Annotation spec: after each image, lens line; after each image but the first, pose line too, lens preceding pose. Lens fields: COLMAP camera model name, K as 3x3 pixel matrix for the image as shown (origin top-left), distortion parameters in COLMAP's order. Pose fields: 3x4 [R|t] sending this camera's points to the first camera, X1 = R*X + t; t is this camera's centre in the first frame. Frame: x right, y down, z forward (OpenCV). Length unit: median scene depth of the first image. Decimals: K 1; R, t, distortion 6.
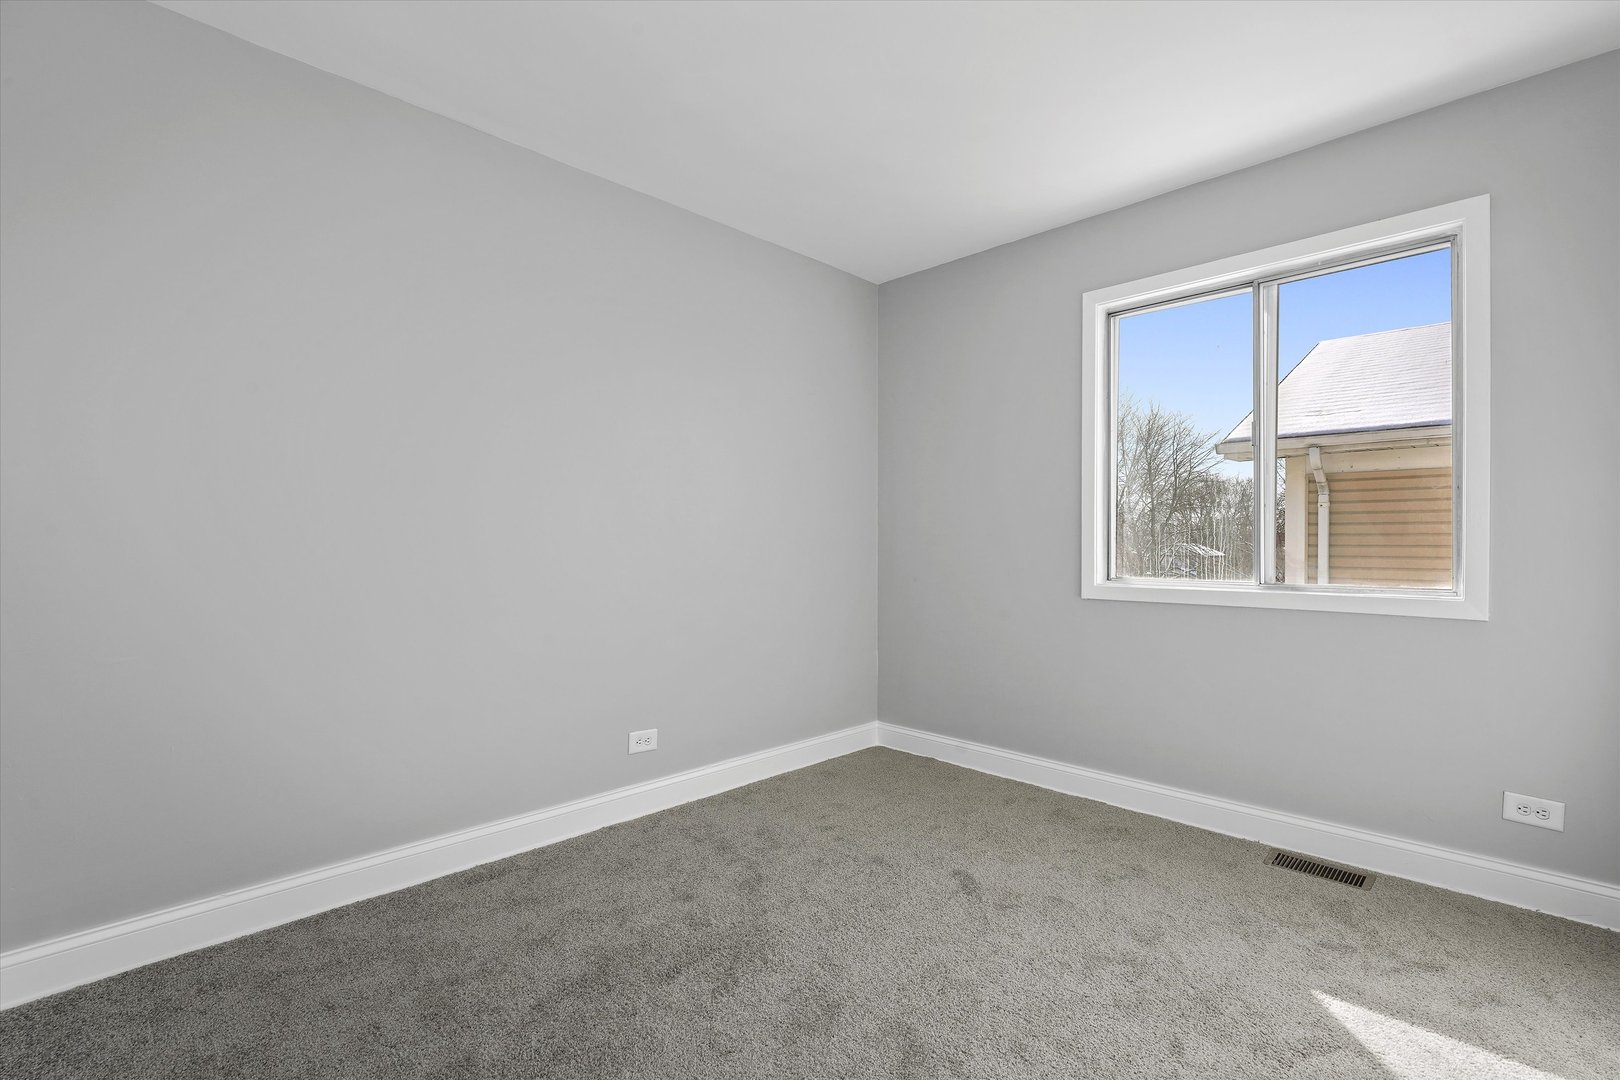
lens RADIAL K [[740.7, 0, 810.7], [0, 740.7, 544.2], [0, 0, 1]] dist [-0.018036, 0.002422]
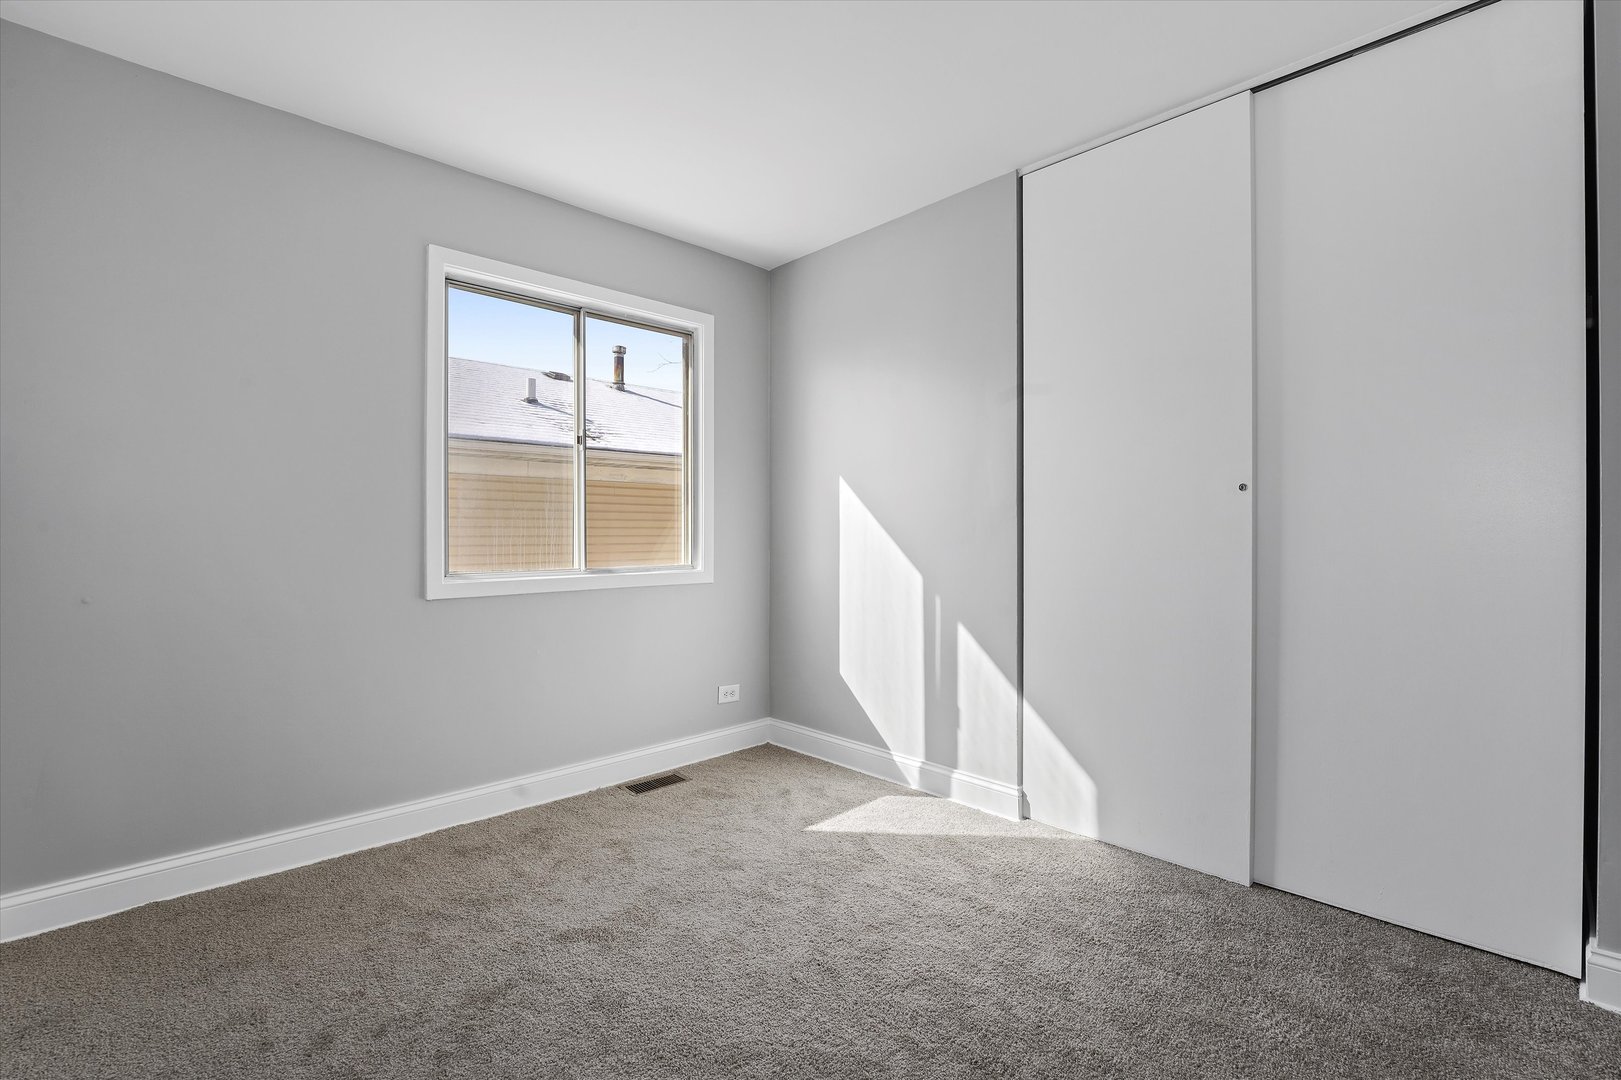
lens RADIAL K [[712.7, 0, 801.6], [0, 712.7, 536.1], [0, 0, 1]] dist [-0.005765, -0.001481]
pose [[0.026121, -0.002375, 0.999656, -0.532048], [0.008391, 0.999962, 0.002157, 0.001629], [-0.999624, 0.008332, 0.026140, 0.654542]]
